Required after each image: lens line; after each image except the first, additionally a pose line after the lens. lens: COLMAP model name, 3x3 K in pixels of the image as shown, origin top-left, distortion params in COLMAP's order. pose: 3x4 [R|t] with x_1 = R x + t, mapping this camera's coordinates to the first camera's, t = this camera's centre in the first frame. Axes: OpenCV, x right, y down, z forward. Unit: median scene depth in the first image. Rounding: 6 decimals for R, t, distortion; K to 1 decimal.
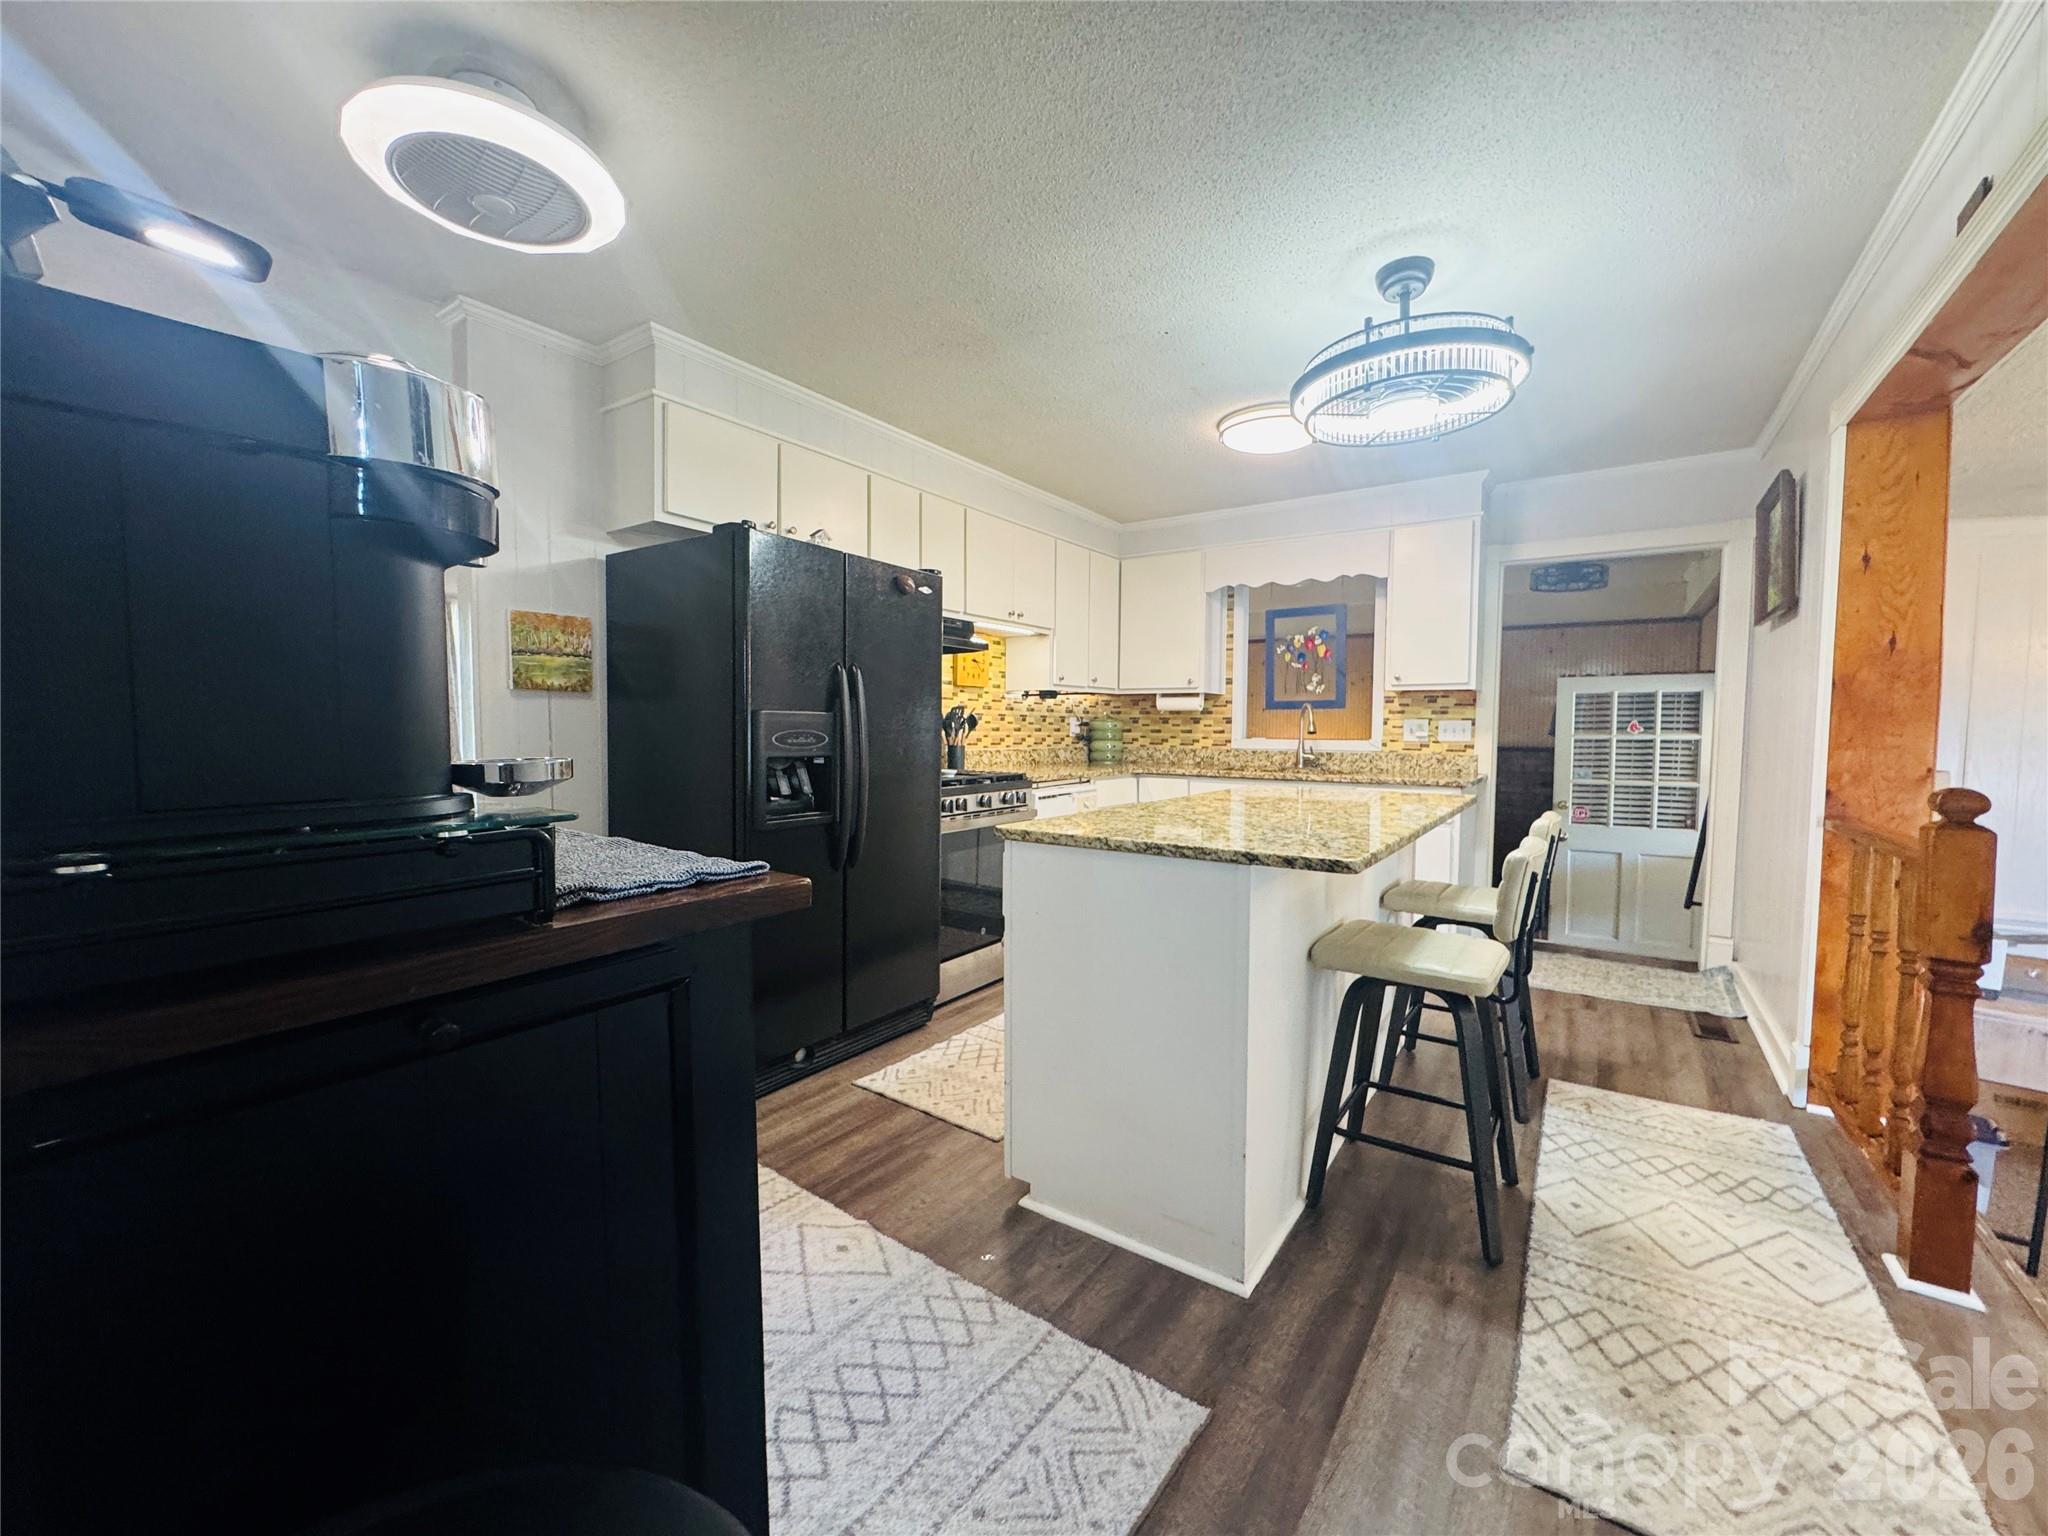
lens RADIAL K [[825.1, 0, 1024.0], [0, 825.1, 768.0], [0, 0, 1]] dist [0.000030, 0.000184]
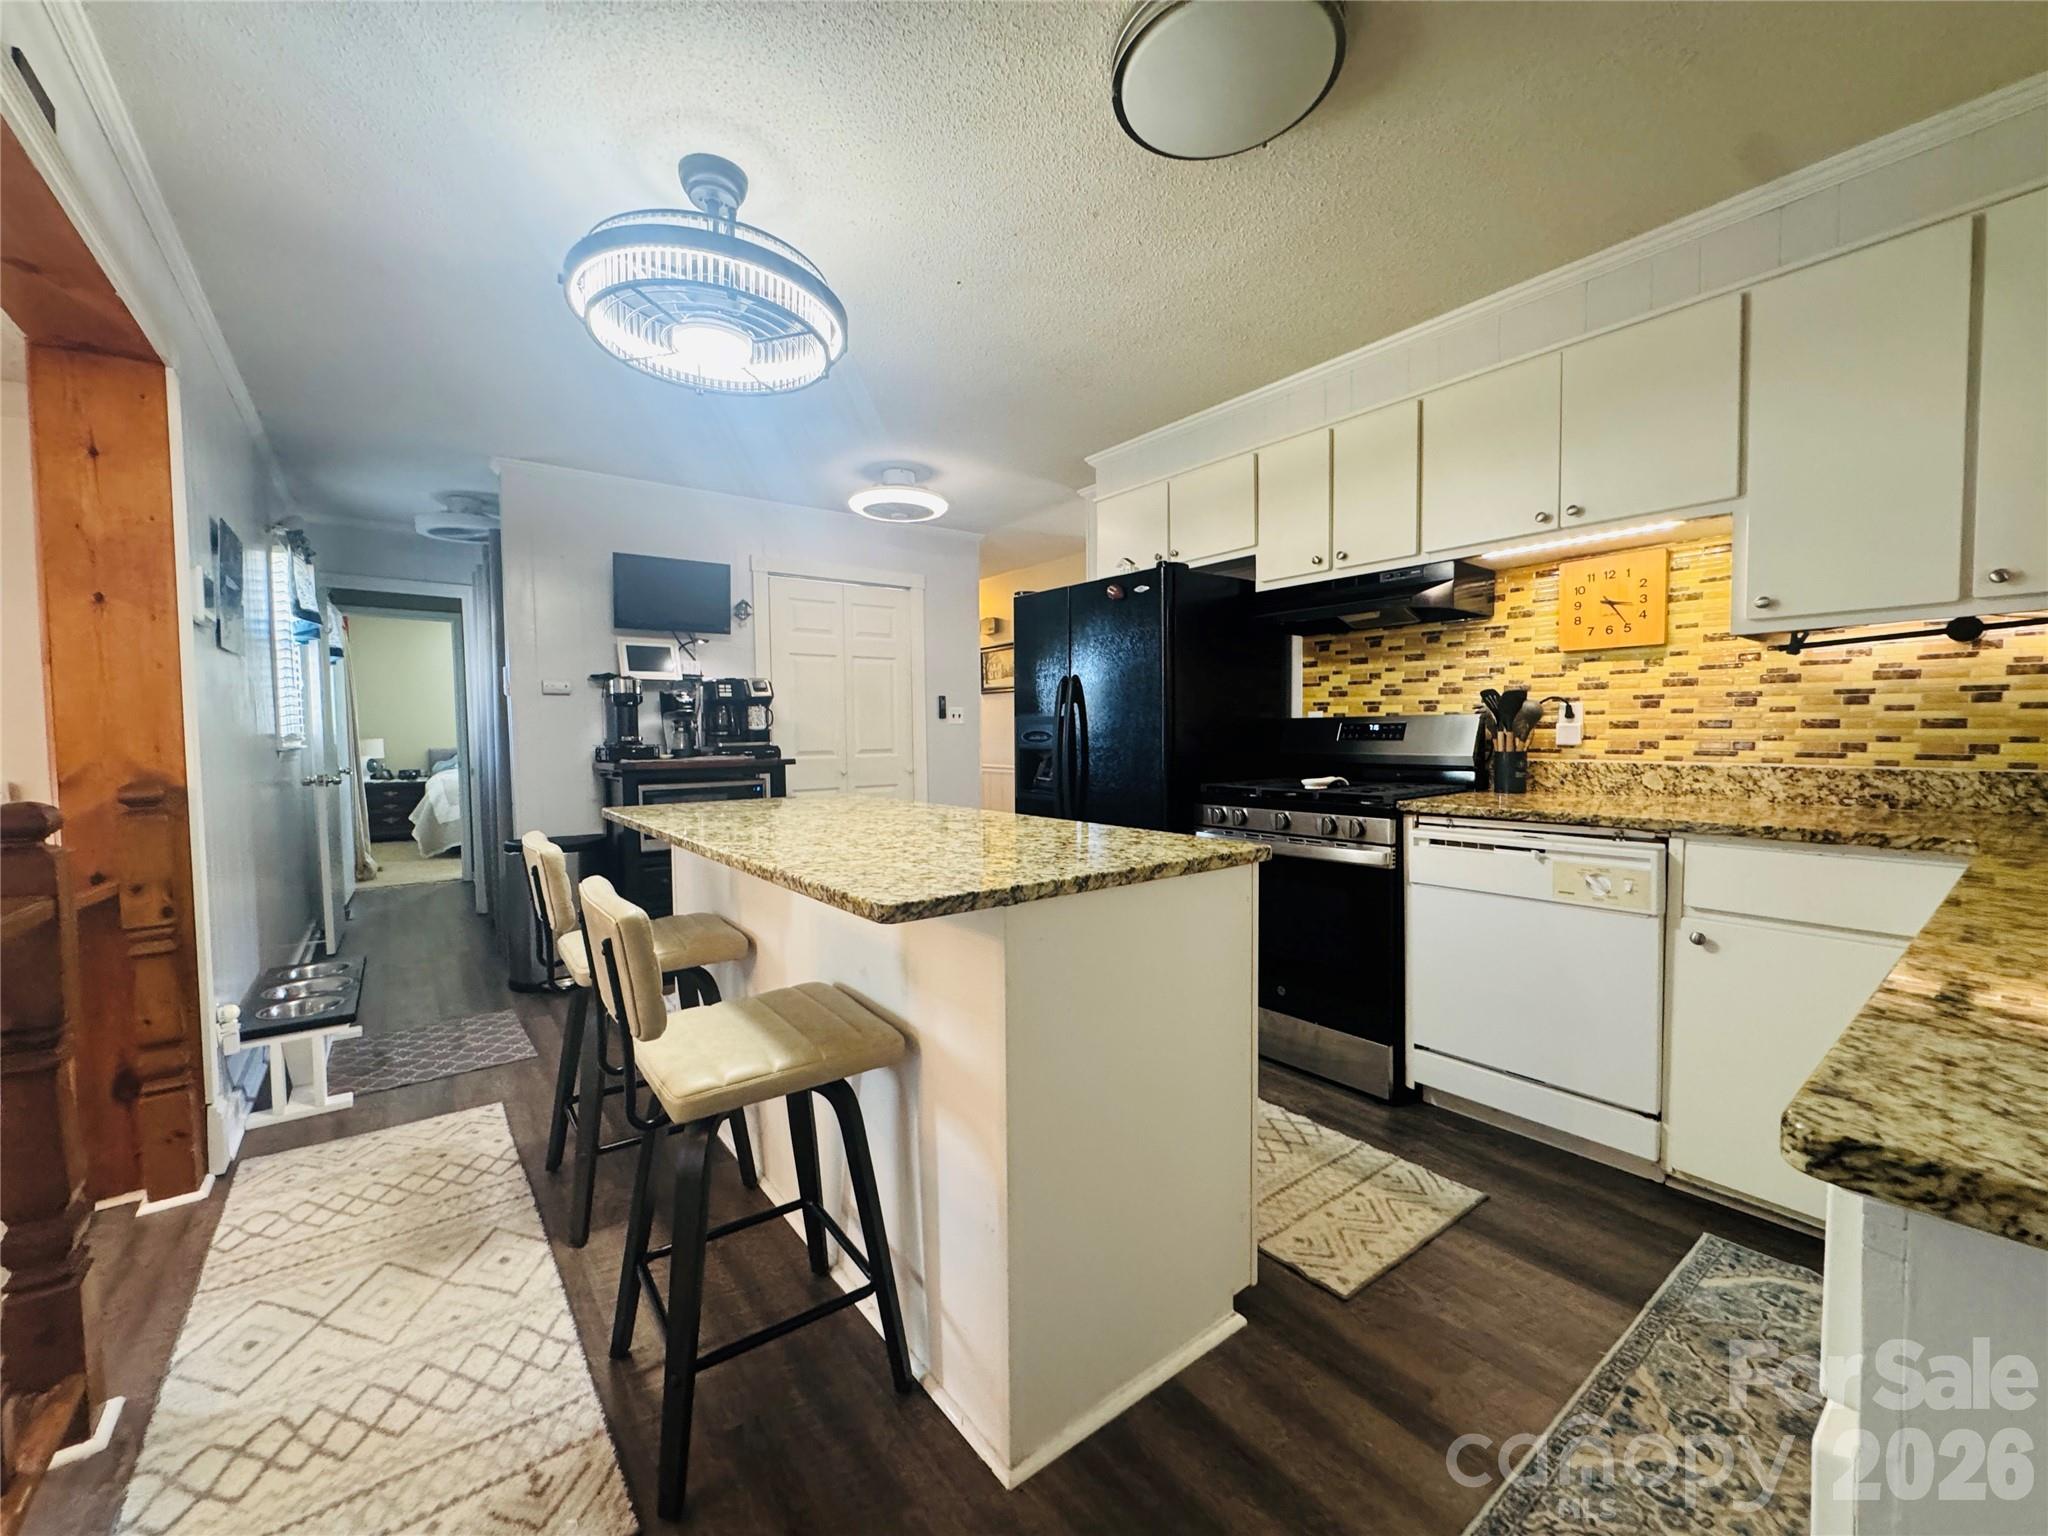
lens RADIAL K [[825.1, 0, 1024.0], [0, 825.1, 768.0], [0, 0, 1]] dist [0.000030, 0.000184]
pose [[-0.306812, 0.039036, -0.950969, 1.219564], [-0.040496, 0.997718, 0.054020, -0.066250], [0.950908, 0.055085, -0.304531, 1.636294]]
